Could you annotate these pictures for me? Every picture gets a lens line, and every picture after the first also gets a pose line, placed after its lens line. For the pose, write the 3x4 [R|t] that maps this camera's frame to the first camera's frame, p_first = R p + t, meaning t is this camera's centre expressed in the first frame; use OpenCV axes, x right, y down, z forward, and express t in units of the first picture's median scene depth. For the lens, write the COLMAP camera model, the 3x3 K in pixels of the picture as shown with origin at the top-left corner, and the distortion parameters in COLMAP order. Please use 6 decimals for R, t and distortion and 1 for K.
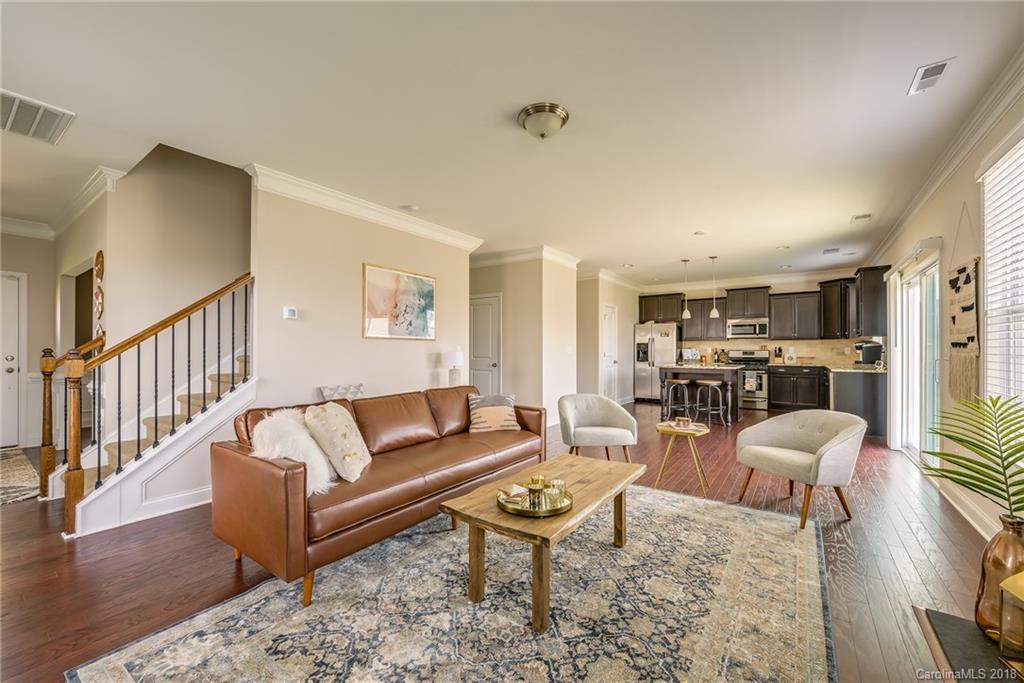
lens RADIAL K [[405.9, 0, 509.7], [0, 405.9, 351.4], [0, 0, 1]] dist [-0.000114, -0.000083]
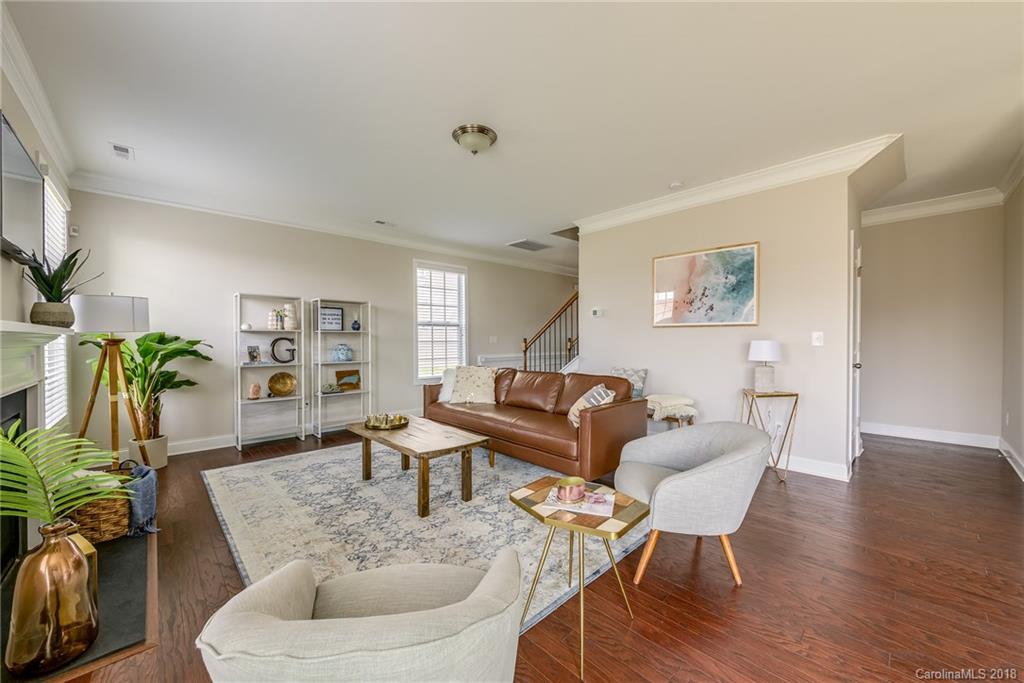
lens RADIAL K [[389.6, 0, 512.0], [0, 389.6, 341.5], [0, 0, 1]] dist [-0.000313, -0.000017]
pose [[-0.194984, 0.000270, -0.980806, 0.691685], [-0.004870, 0.999987, 0.001244, 0.004100], [0.980794, 0.005019, -0.194981, 0.793644]]
